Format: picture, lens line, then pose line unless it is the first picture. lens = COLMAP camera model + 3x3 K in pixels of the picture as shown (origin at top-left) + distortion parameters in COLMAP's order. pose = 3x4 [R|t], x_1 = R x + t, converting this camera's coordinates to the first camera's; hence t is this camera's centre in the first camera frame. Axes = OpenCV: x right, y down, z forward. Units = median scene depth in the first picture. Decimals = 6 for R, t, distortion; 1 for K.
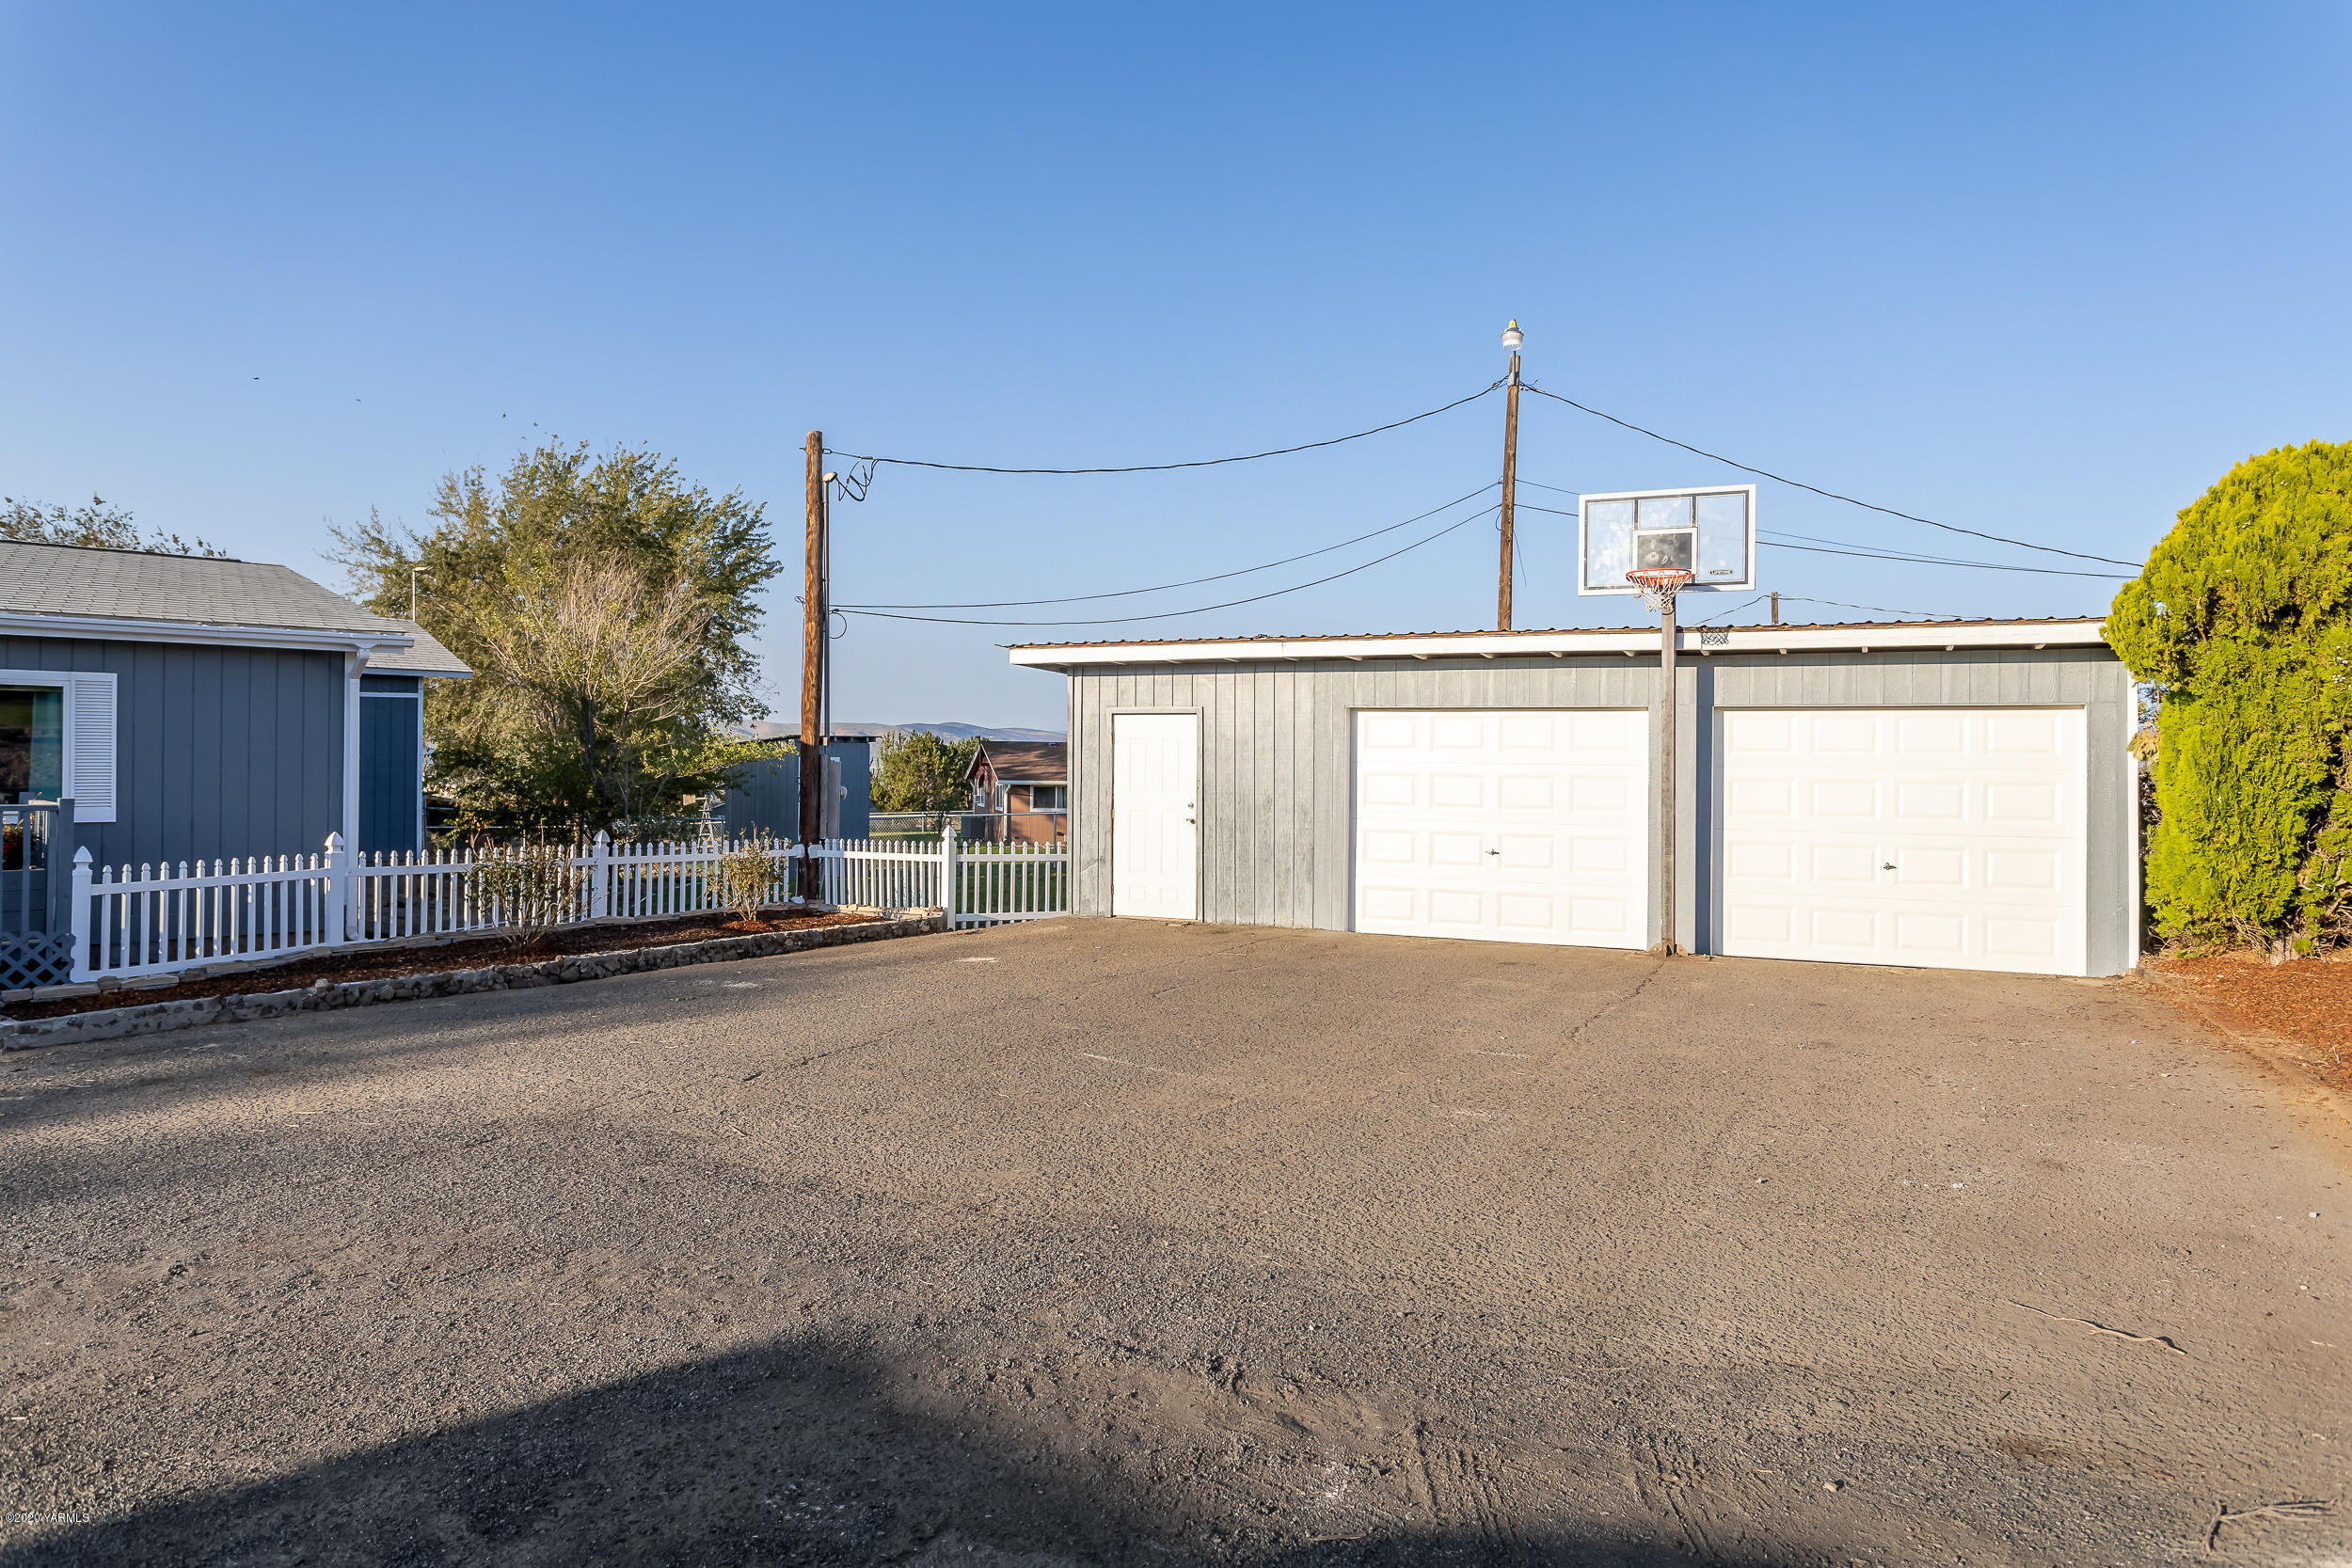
lens RADIAL K [[1588.1, 0, 1173.4], [0, 1588.1, 782.7], [0, 0, 1]] dist [0.001685, 0.000137]
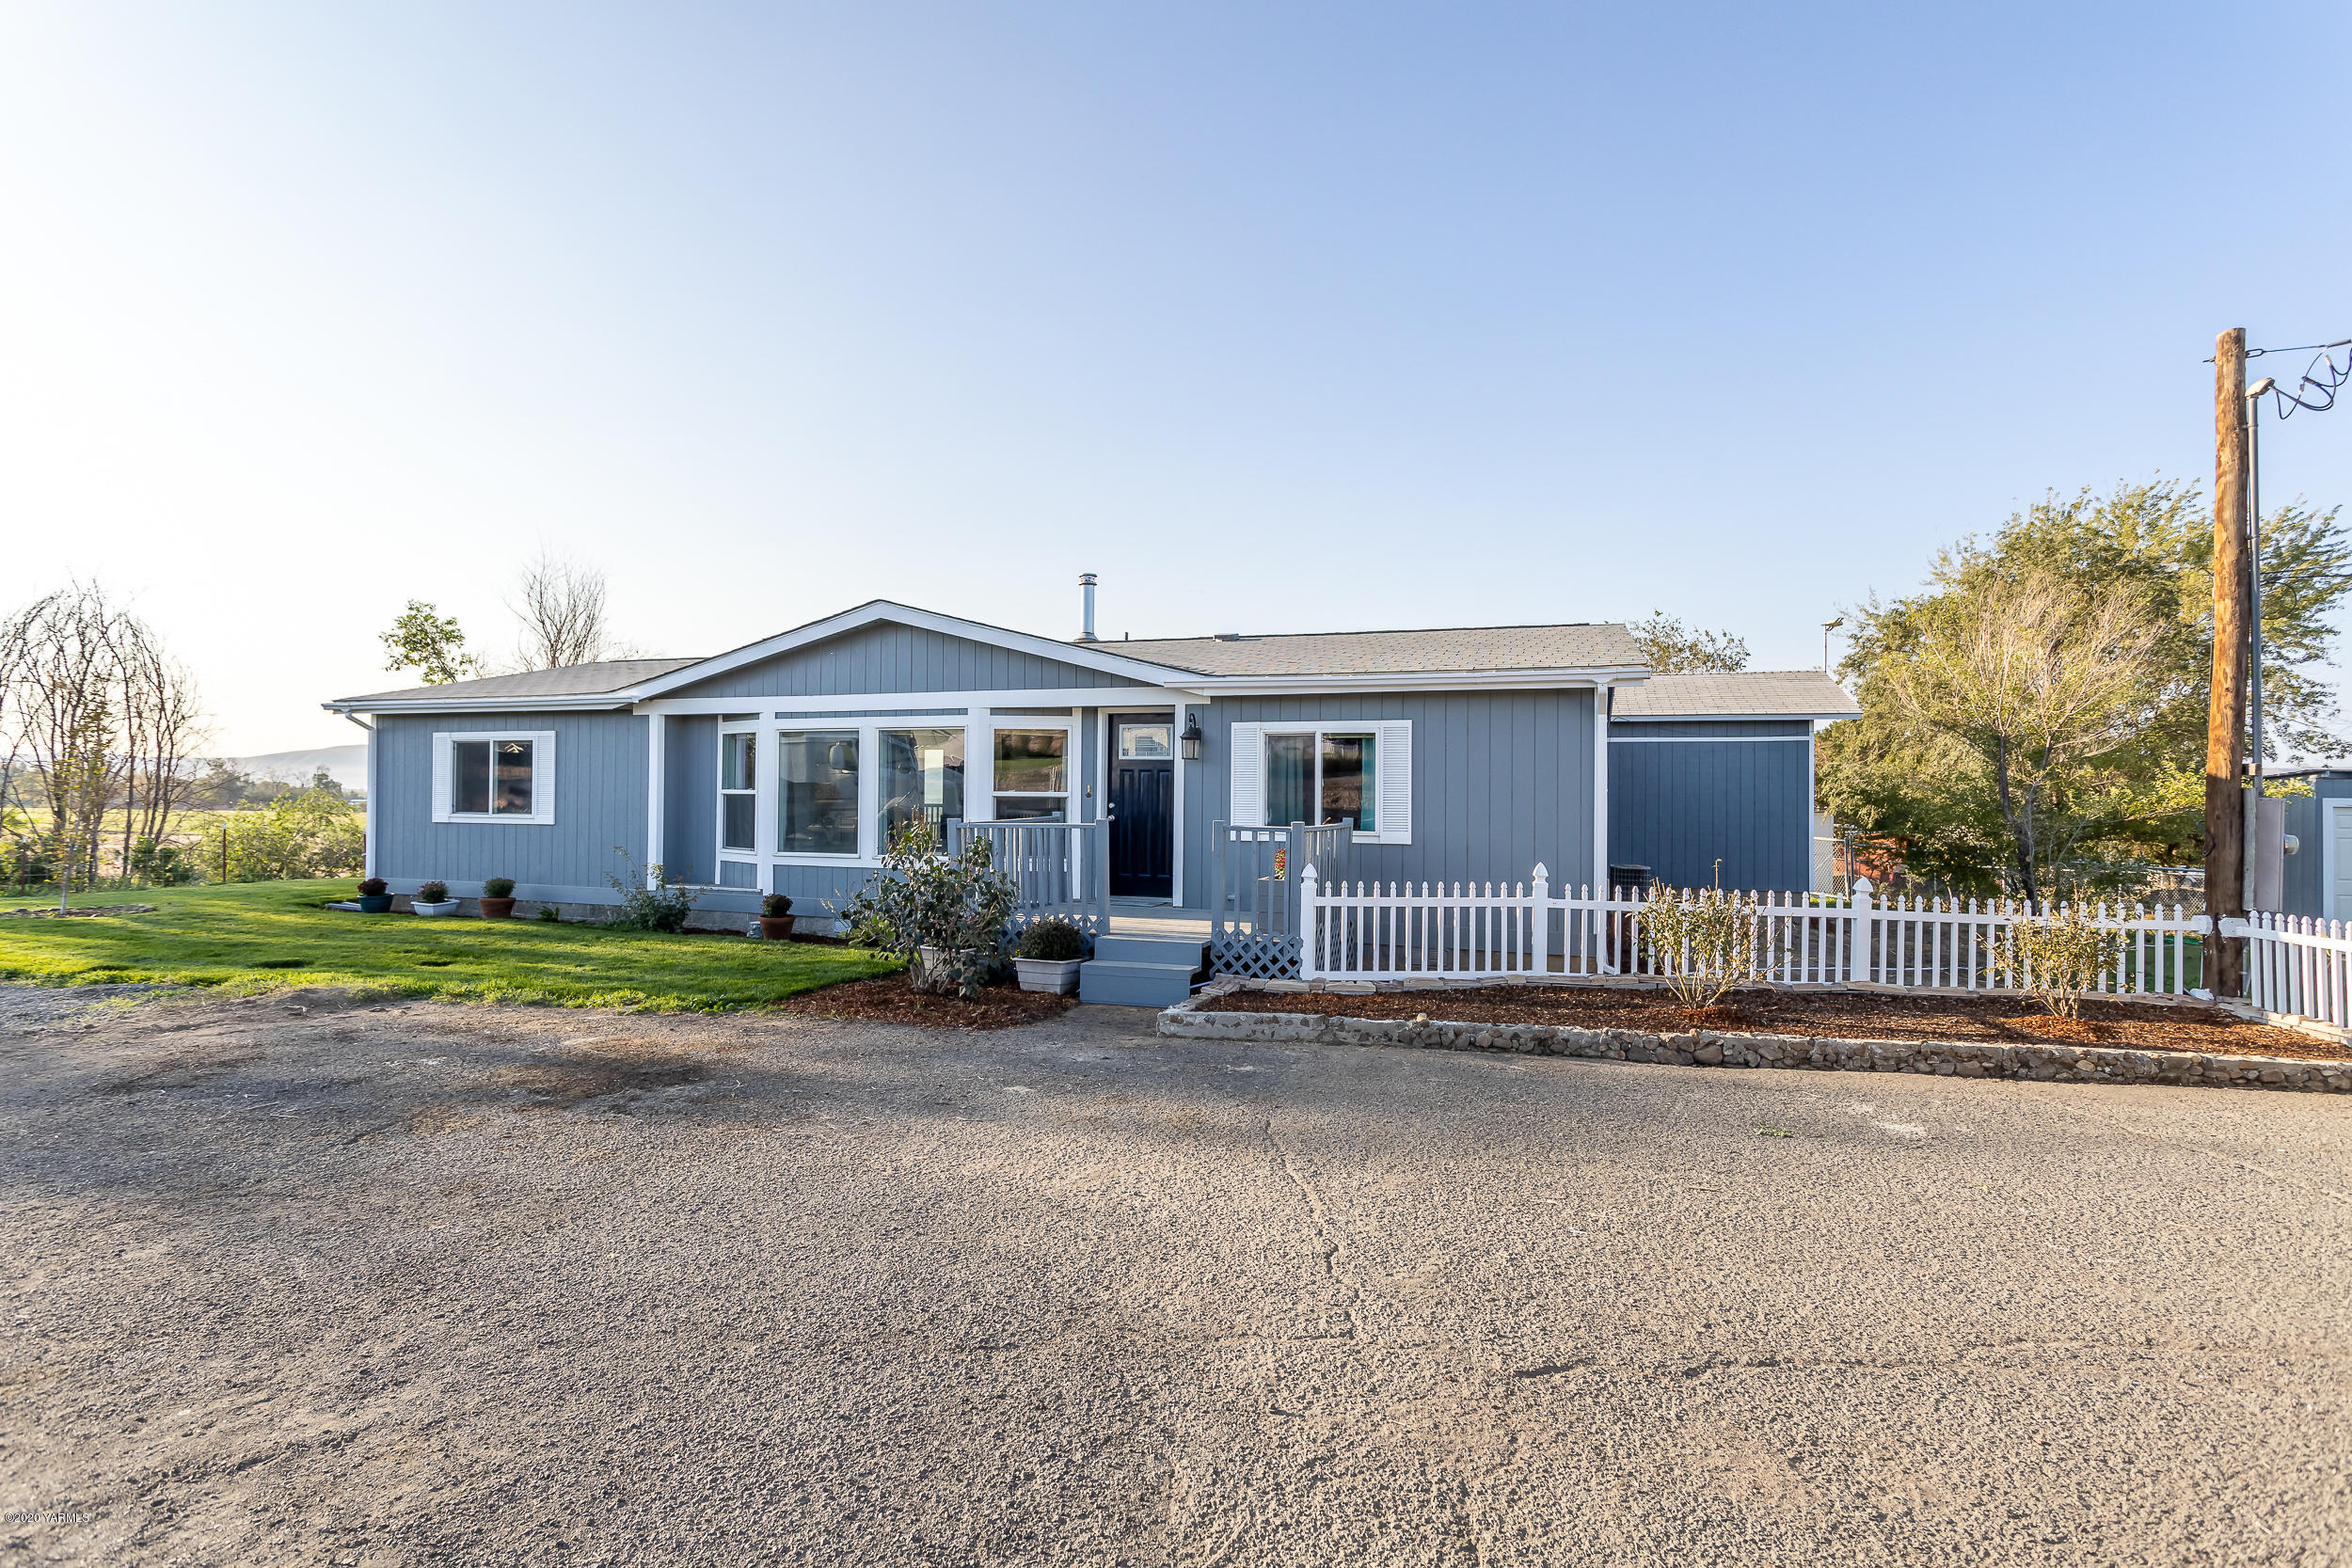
lens RADIAL K [[1184.0, 0, 1041.0], [0, 1184.0, 763.9], [0, 0, 1]] dist [-0.002609, 0.002301]
pose [[0.444110, -0.022387, -0.895693, 0.007648], [-0.021011, 0.999153, -0.035390, 0.001332], [0.895726, 0.034536, 0.443263, 0.332838]]
